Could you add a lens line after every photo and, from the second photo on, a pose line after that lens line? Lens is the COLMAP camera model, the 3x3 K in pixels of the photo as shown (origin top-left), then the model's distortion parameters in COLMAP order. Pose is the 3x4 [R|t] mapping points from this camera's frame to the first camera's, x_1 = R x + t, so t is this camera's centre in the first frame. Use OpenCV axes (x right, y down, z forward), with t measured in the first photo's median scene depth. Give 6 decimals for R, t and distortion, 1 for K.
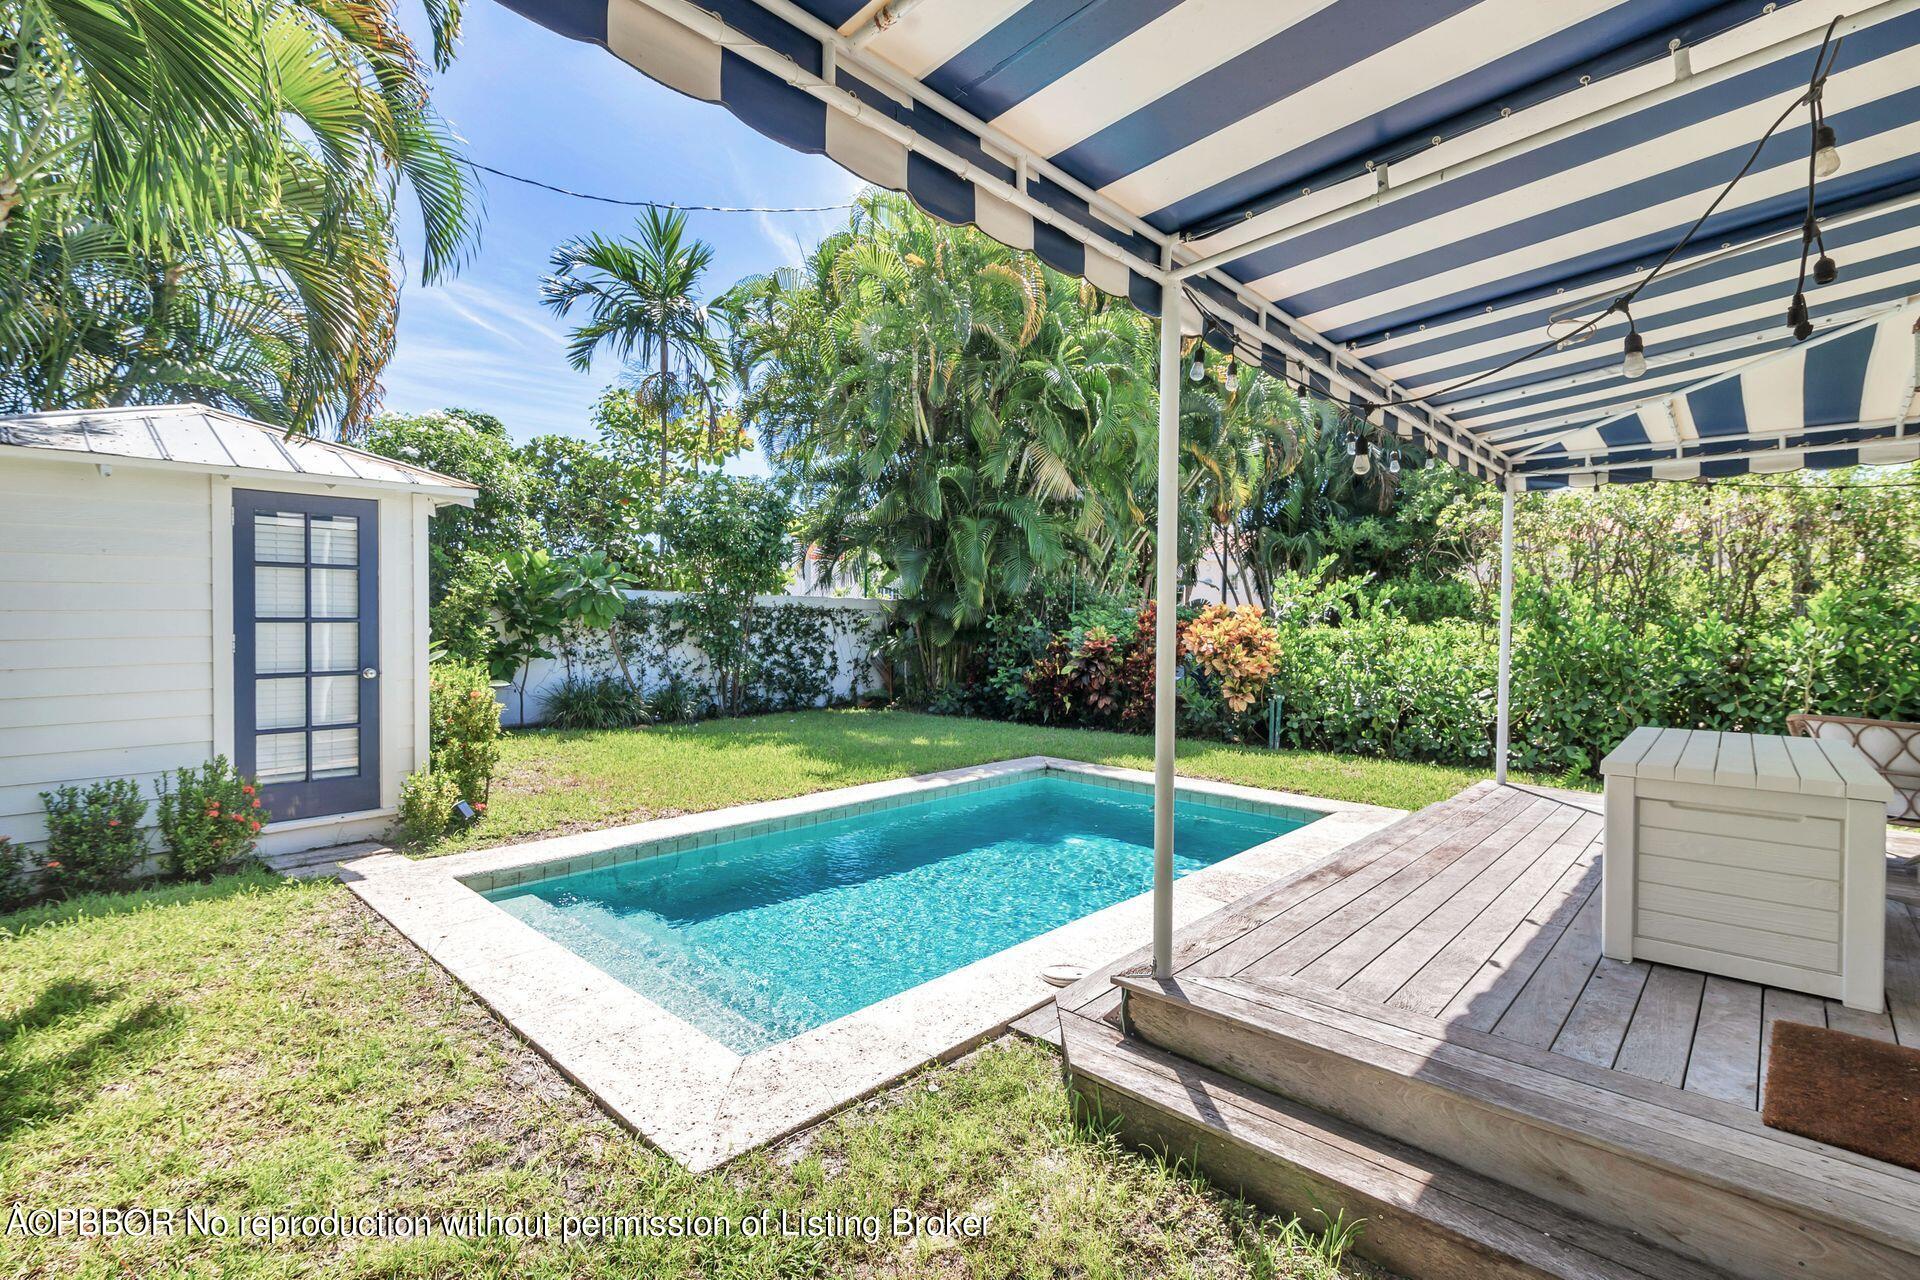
lens RADIAL K [[903.8, 0, 979.9], [0, 903.8, 636.6], [0, 0, 1]] dist [0.003908, -0.000461]
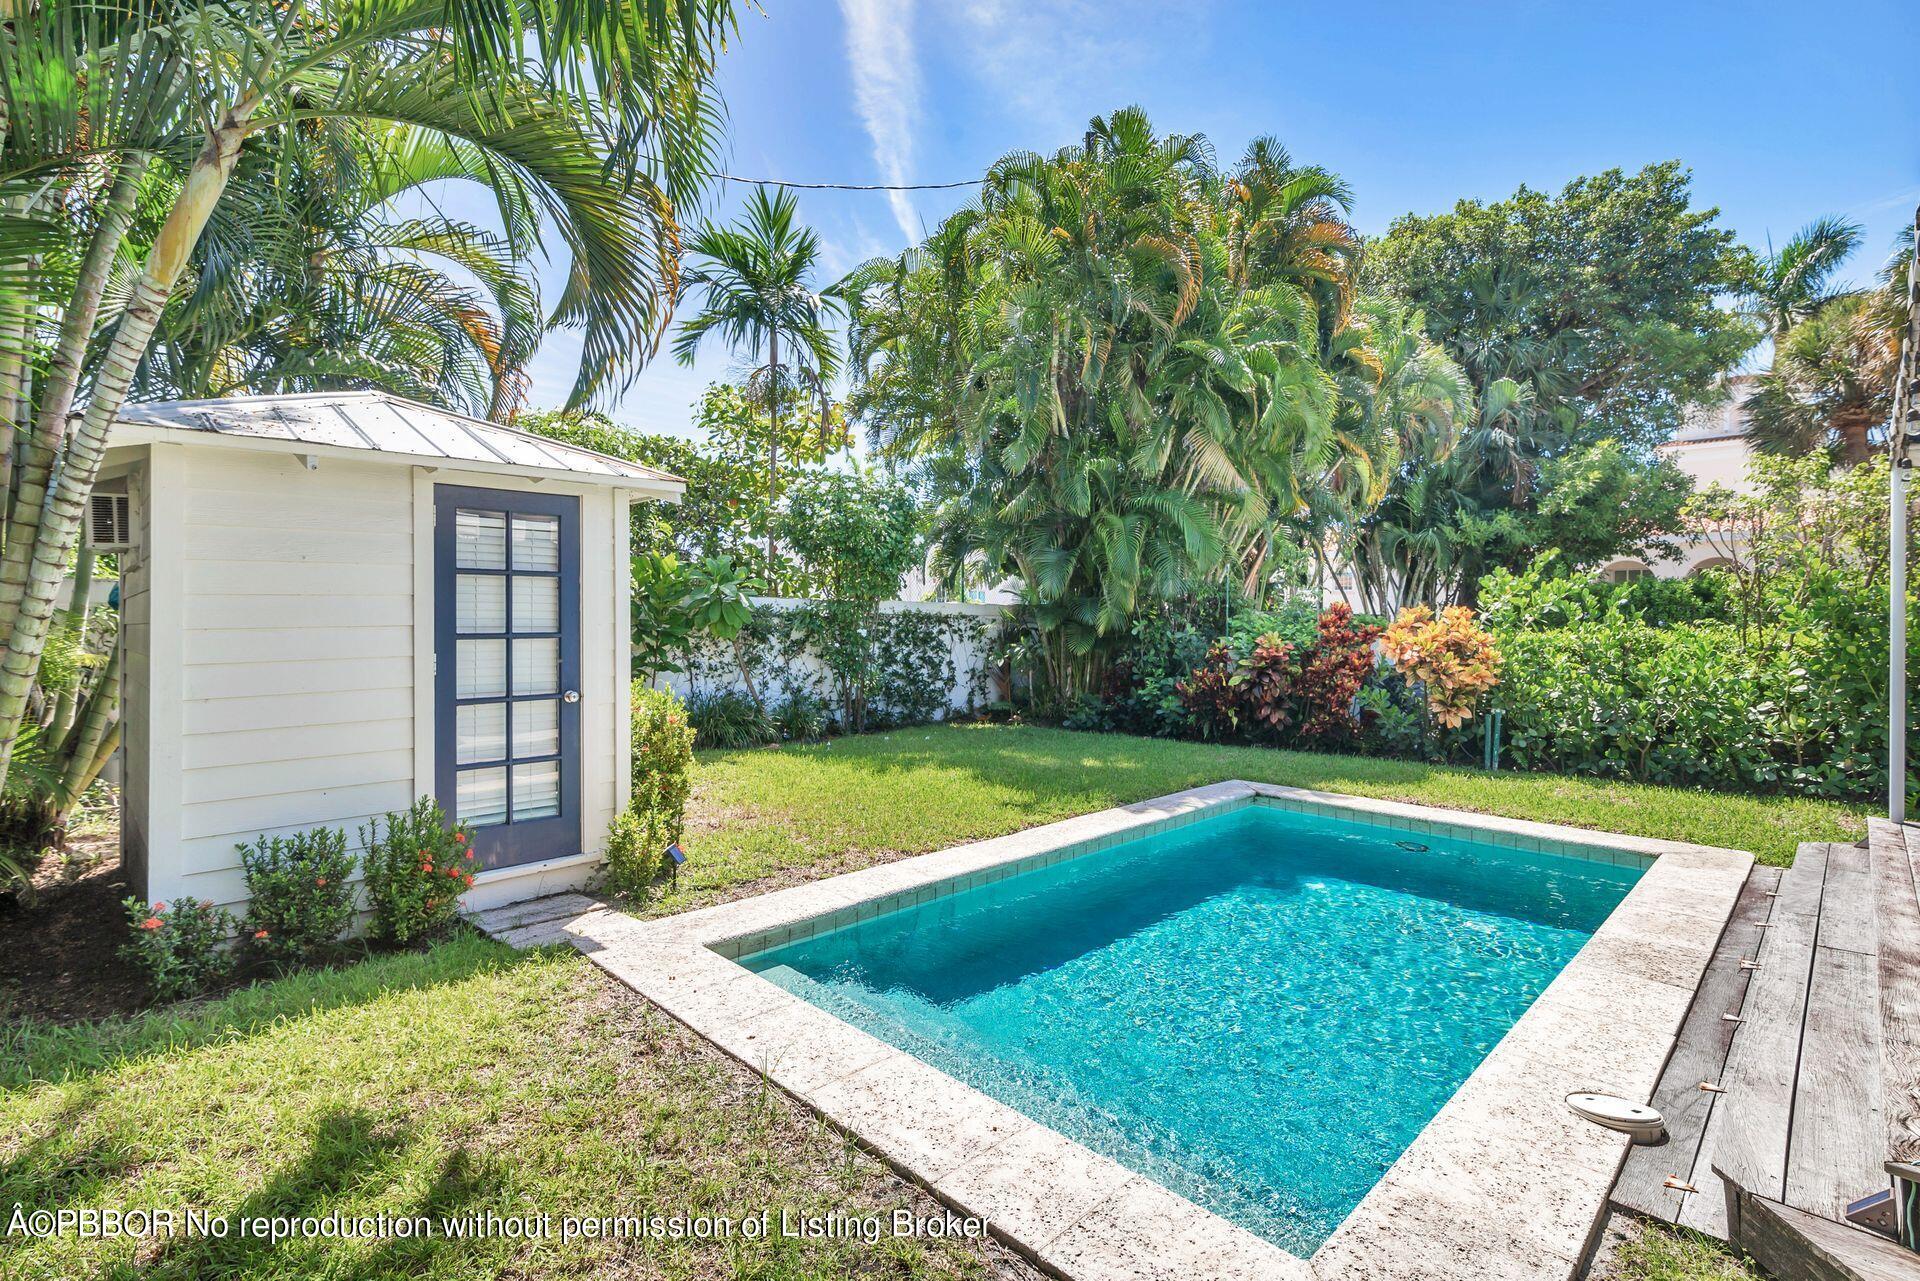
lens RADIAL K [[923.2, 0, 968.7], [0, 923.2, 624.6], [0, 0, 1]] dist [0.000490, 0.000647]
pose [[0.998849, -0.008547, -0.047187, -0.127401], [0.007696, 0.999805, -0.018197, -0.004590], [0.047334, 0.017813, 0.998720, 0.069395]]
